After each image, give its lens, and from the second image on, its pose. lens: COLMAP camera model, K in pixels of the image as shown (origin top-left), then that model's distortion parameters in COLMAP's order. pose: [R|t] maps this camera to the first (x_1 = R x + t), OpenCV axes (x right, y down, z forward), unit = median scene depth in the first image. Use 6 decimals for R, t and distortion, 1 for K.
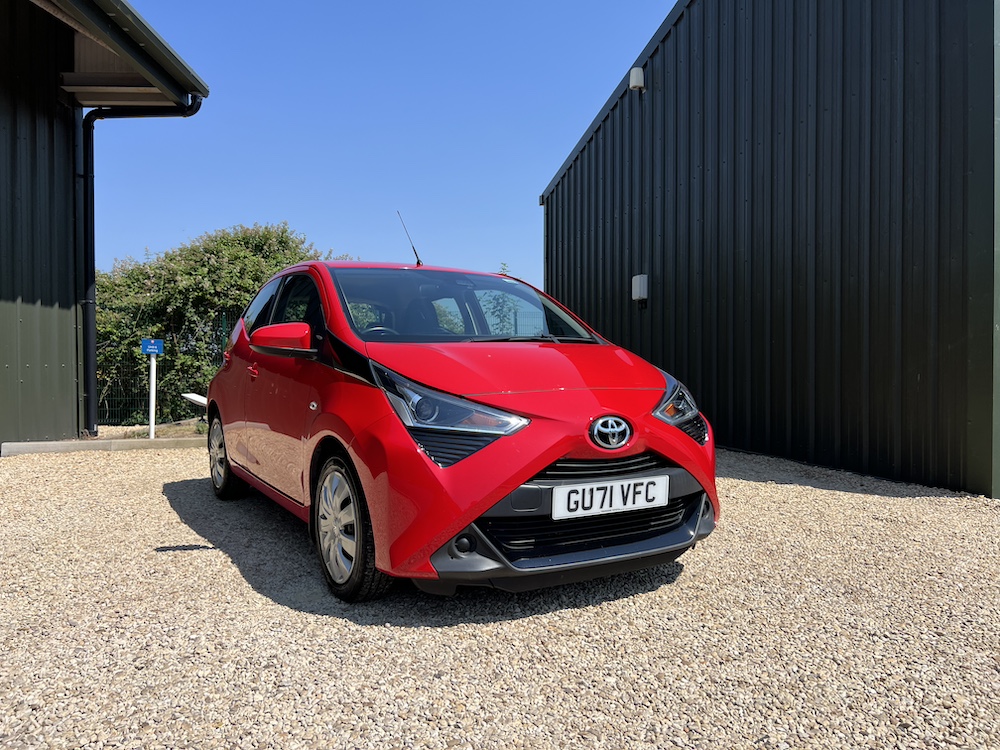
lens RADIAL K [[753.6, 0, 498.7], [0, 753.6, 375.3], [0, 0, 1]] dist [0.010214, -0.028275]
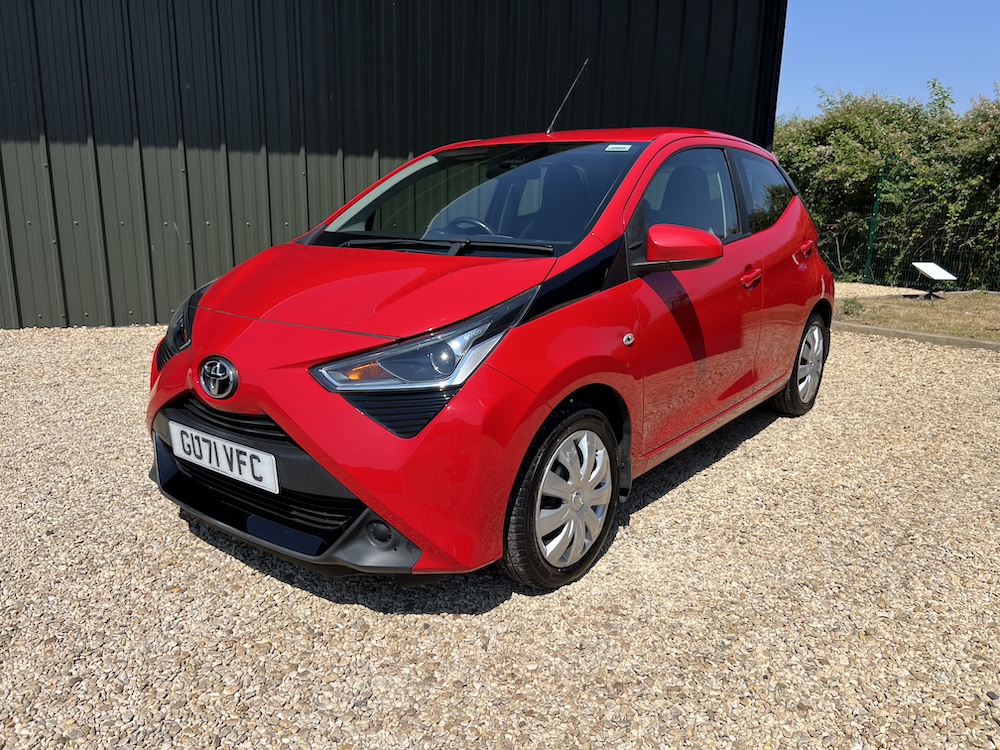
lens RADIAL K [[753.6, 0, 527.6], [0, 753.6, 387.4], [0, 0, 1]] dist [0.010214, -0.028275]
pose [[0.389777, 0.227462, -0.892376, 0.984943], [-0.030140, 0.971648, 0.234503, -0.110540], [0.920416, -0.064508, 0.385581, 0.990729]]
